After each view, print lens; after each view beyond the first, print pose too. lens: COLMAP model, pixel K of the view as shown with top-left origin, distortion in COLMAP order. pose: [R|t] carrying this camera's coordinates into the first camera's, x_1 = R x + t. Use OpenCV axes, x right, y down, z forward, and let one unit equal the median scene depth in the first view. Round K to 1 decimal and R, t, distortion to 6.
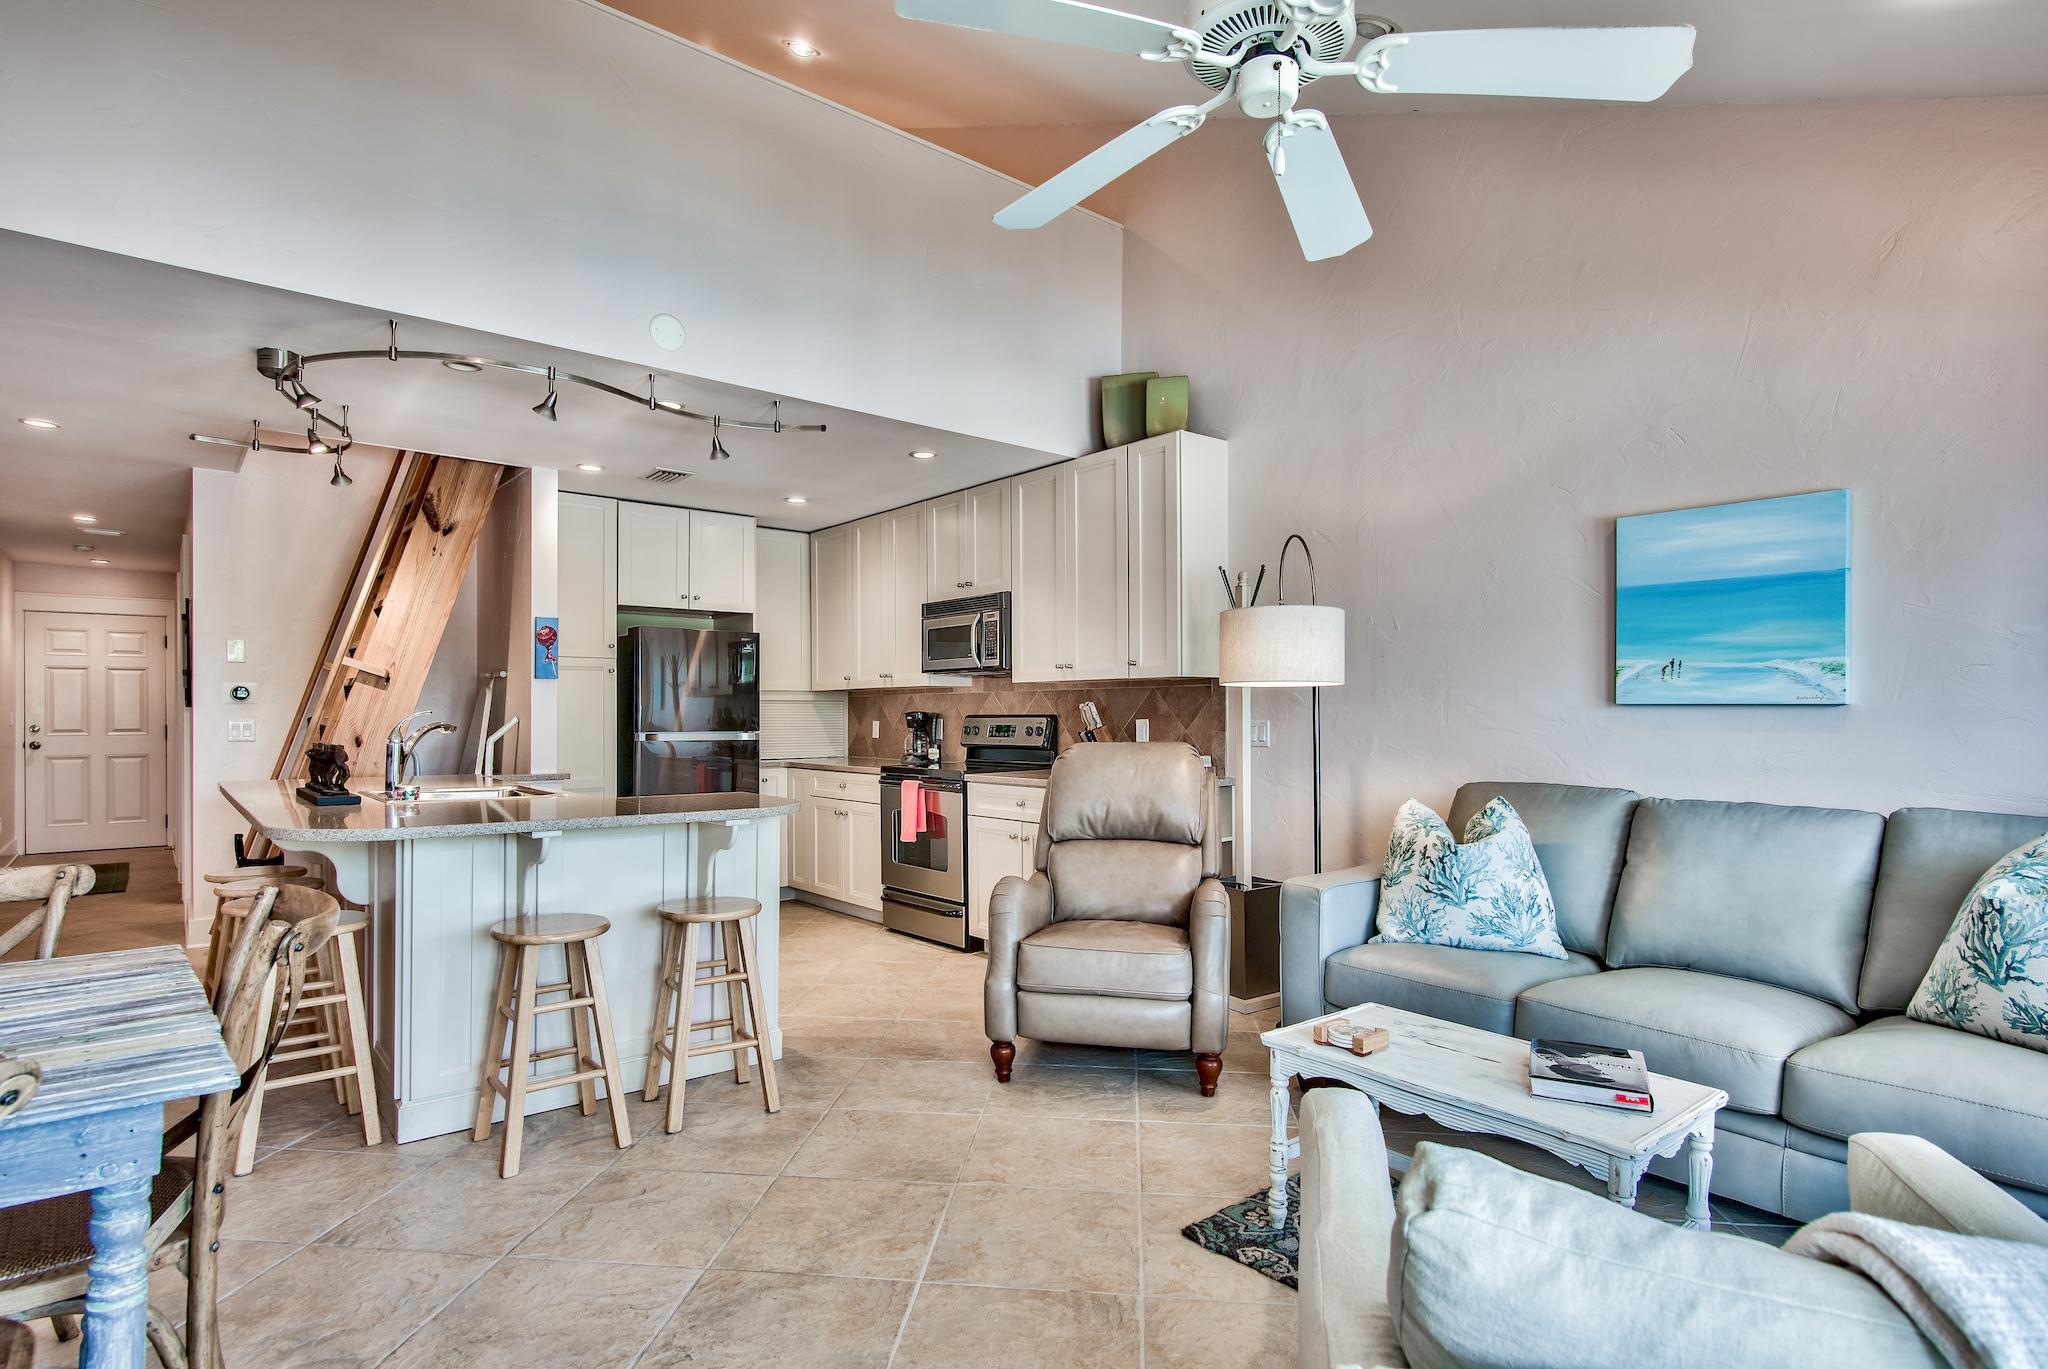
lens RADIAL K [[1059.0, 0, 1025.8], [0, 1059.0, 709.7], [0, 0, 1]] dist [0.002358, 0.000792]
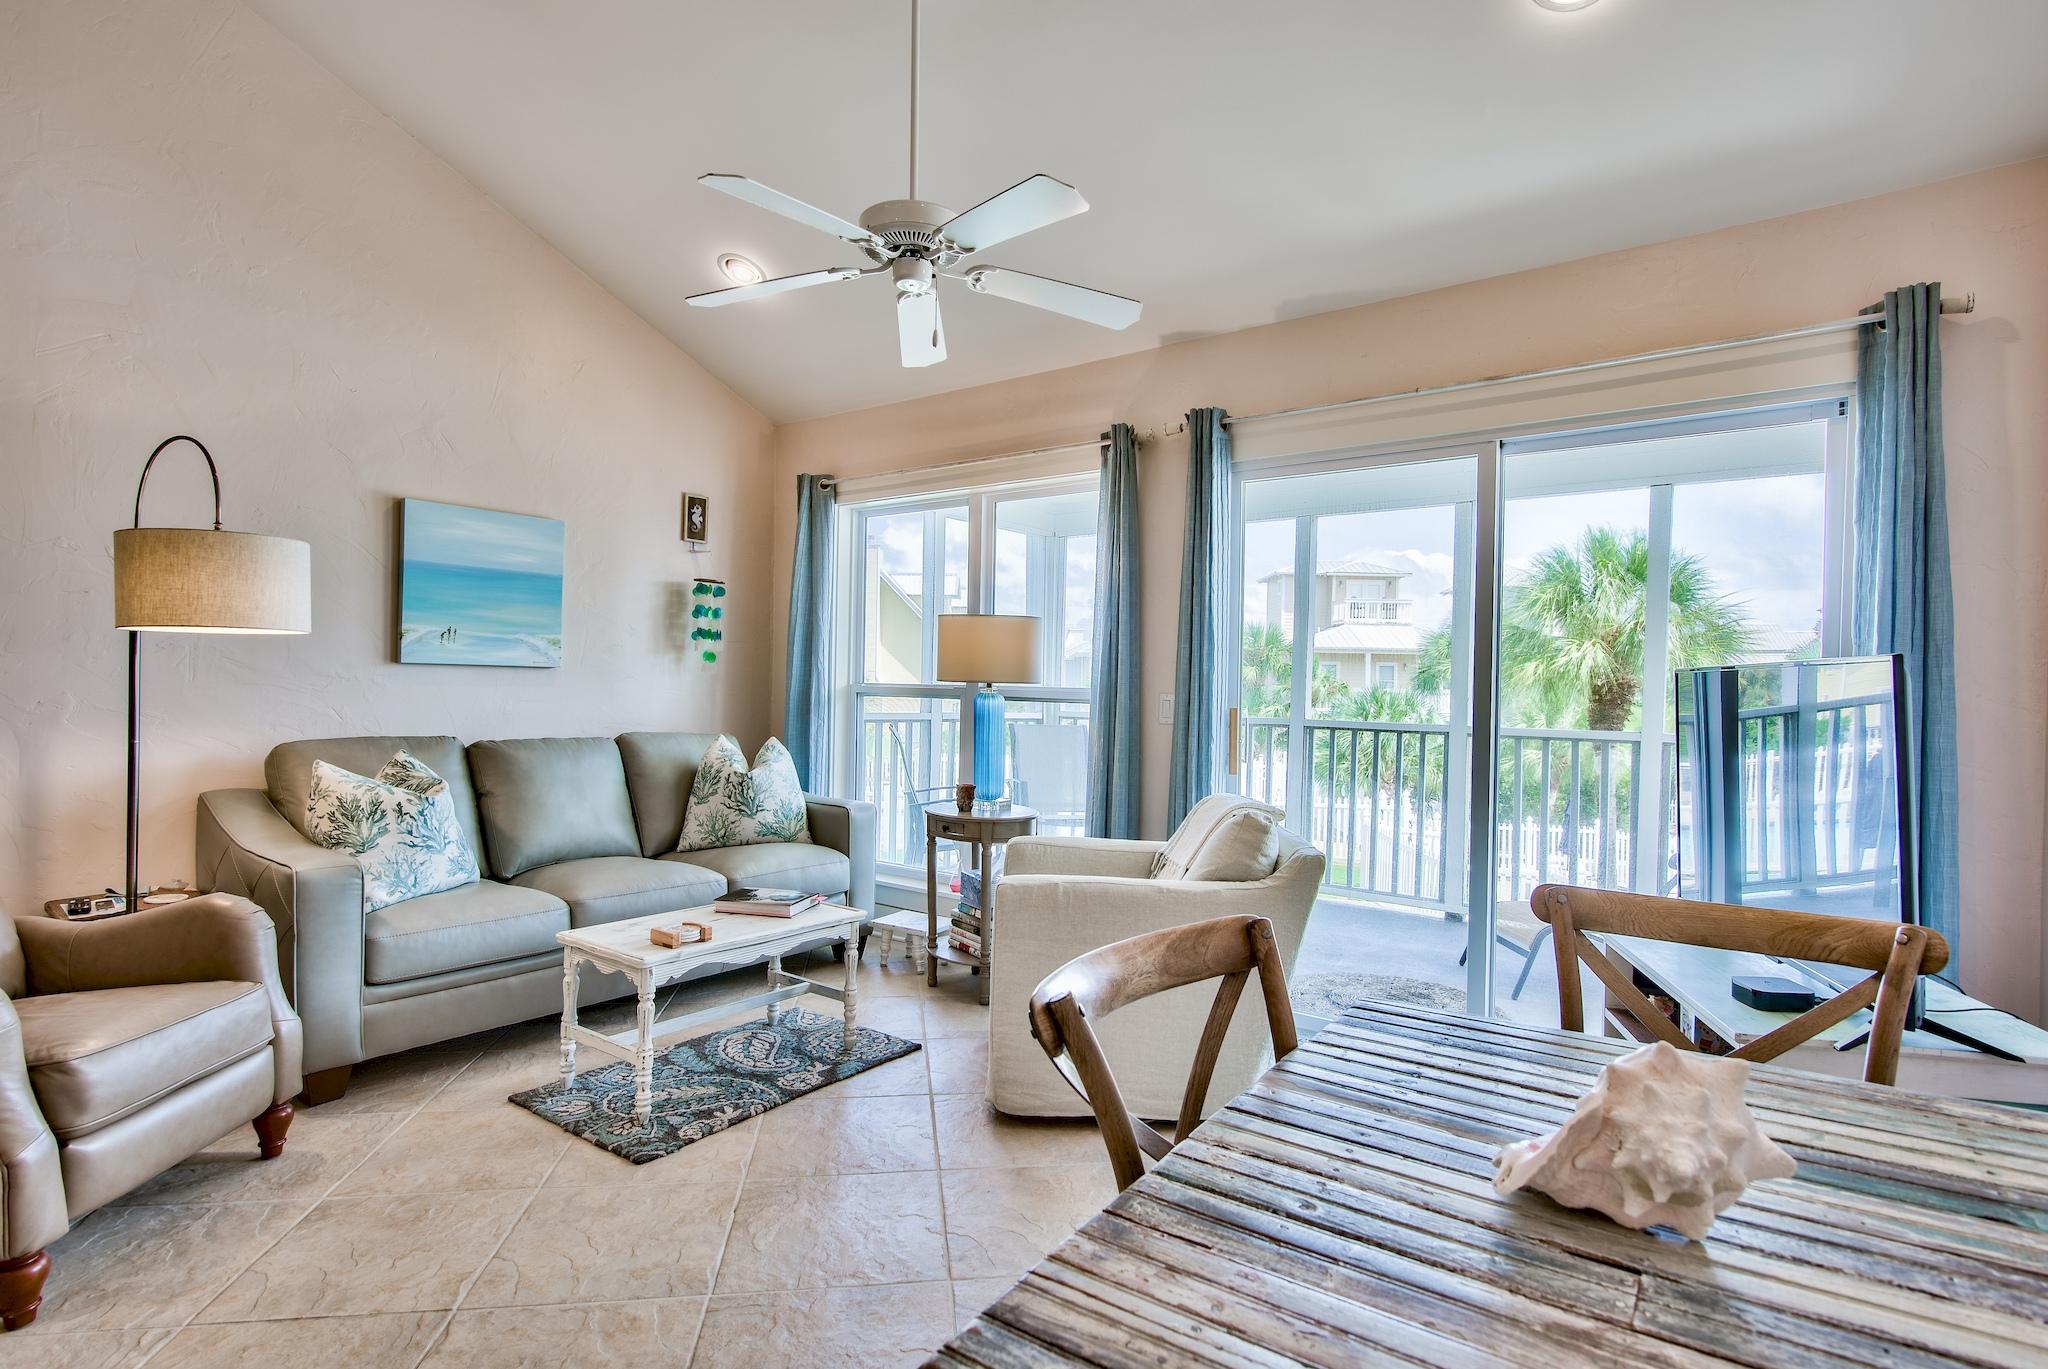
lens RADIAL K [[1018.6, 0, 1024.0], [0, 1018.6, 684.5], [0, 0, 1]] dist [0.000054, -0.000181]
pose [[-0.229978, -0.006993, 0.973171, -0.708626], [-0.022548, 0.999744, 0.001855, 0.001266], [-0.972935, -0.021516, -0.230076, 0.659610]]
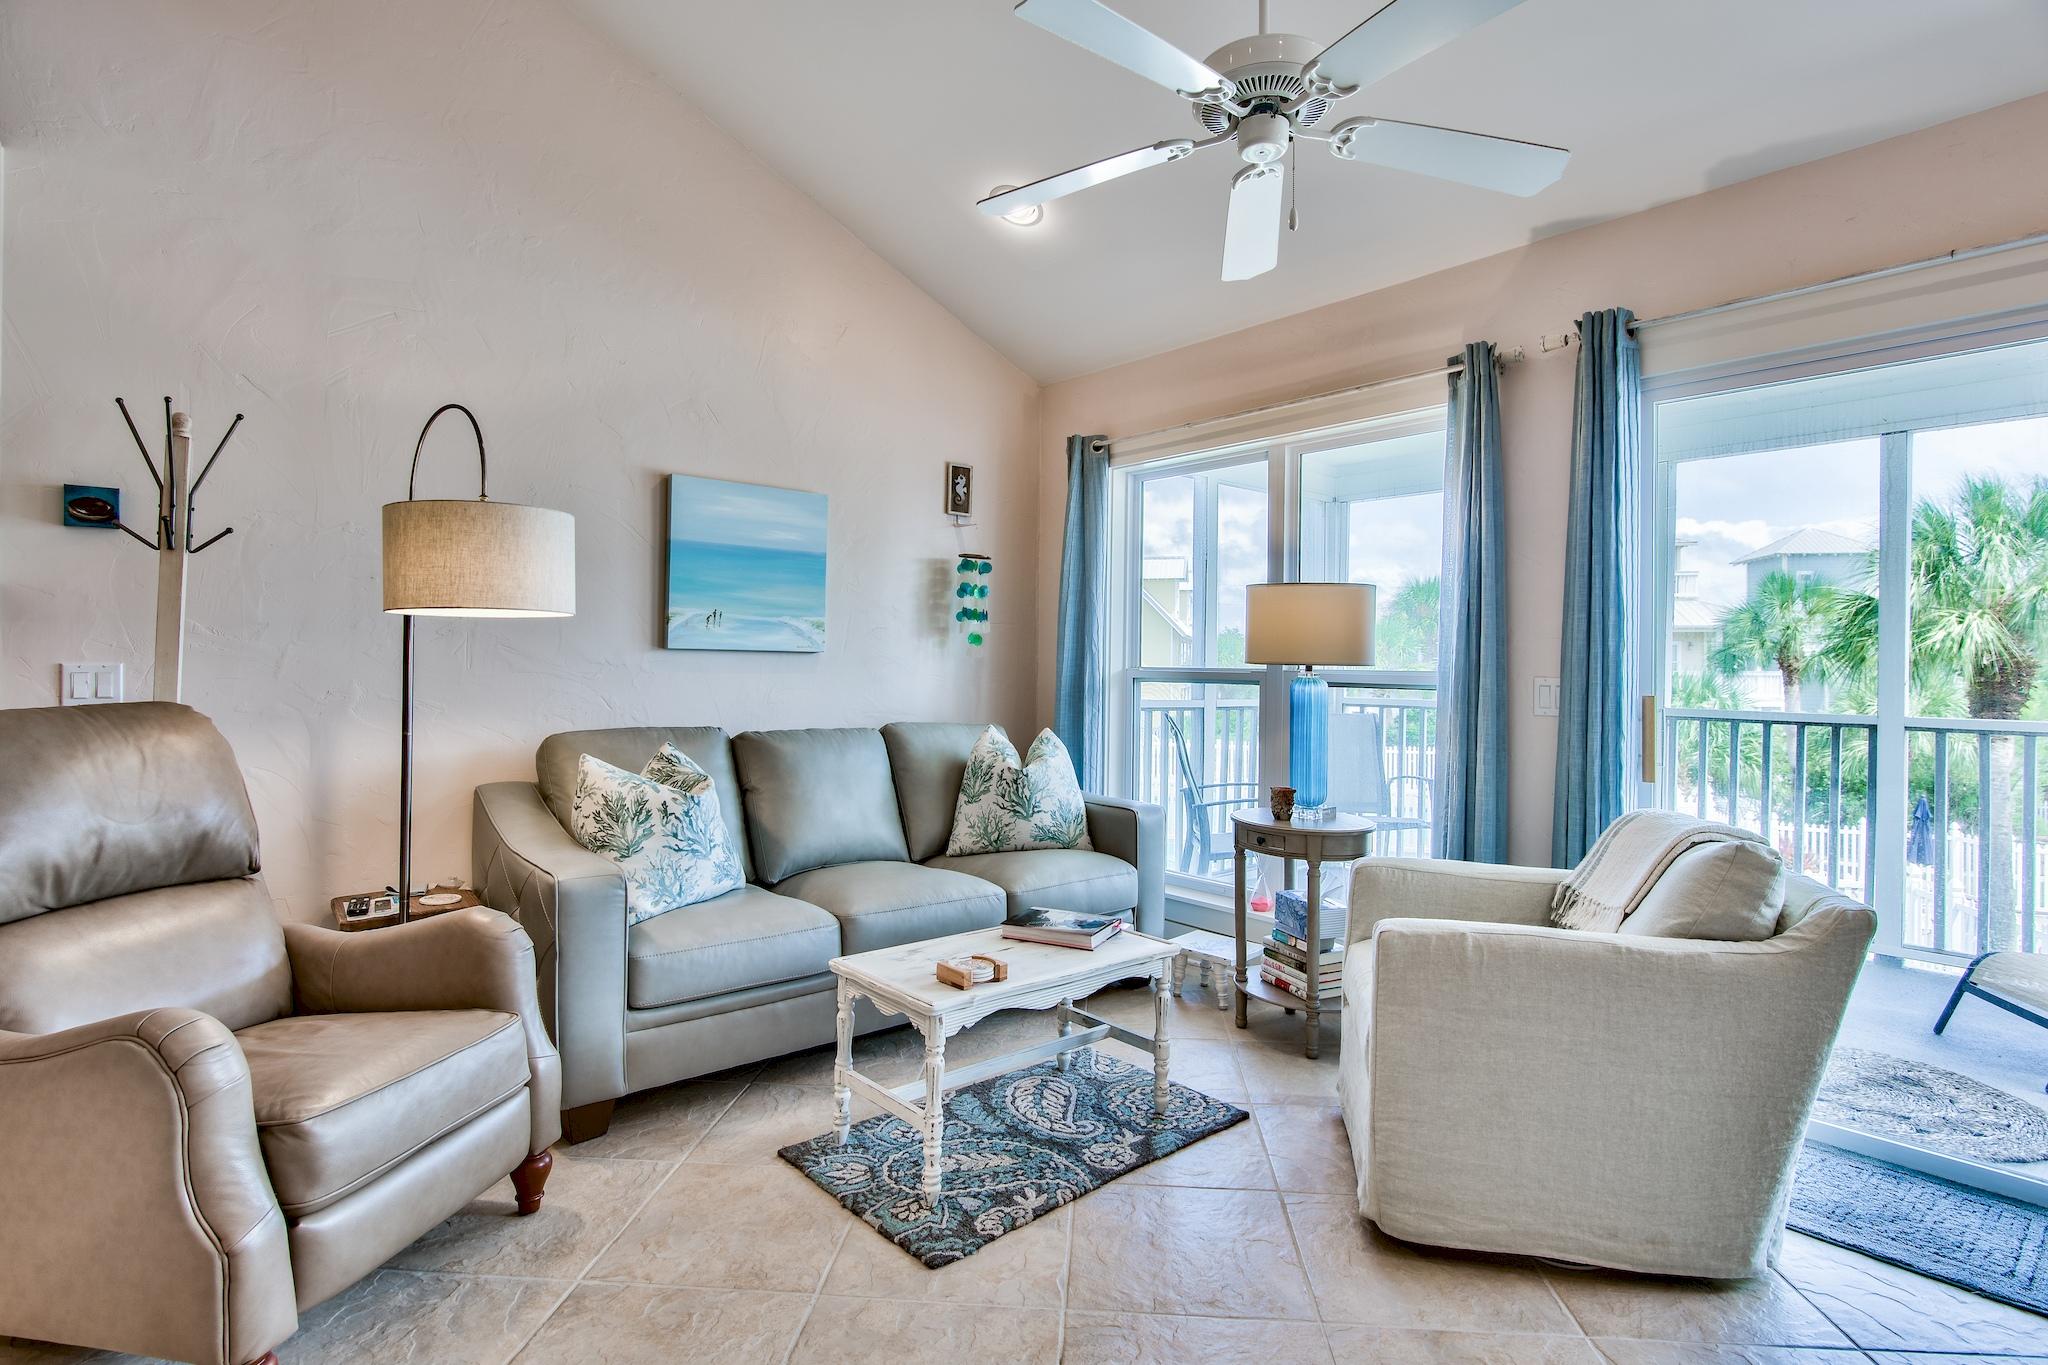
lens RADIAL K [[1017.5, 0, 1043.9], [0, 1017.5, 647.8], [0, 0, 1]] dist [0.000250, 0.000085]
pose [[-0.032637, 0.014825, 0.999357, -0.516367], [-0.015596, 0.999761, -0.015340, 0.004572], [-0.999346, -0.016086, -0.032398, 0.716873]]
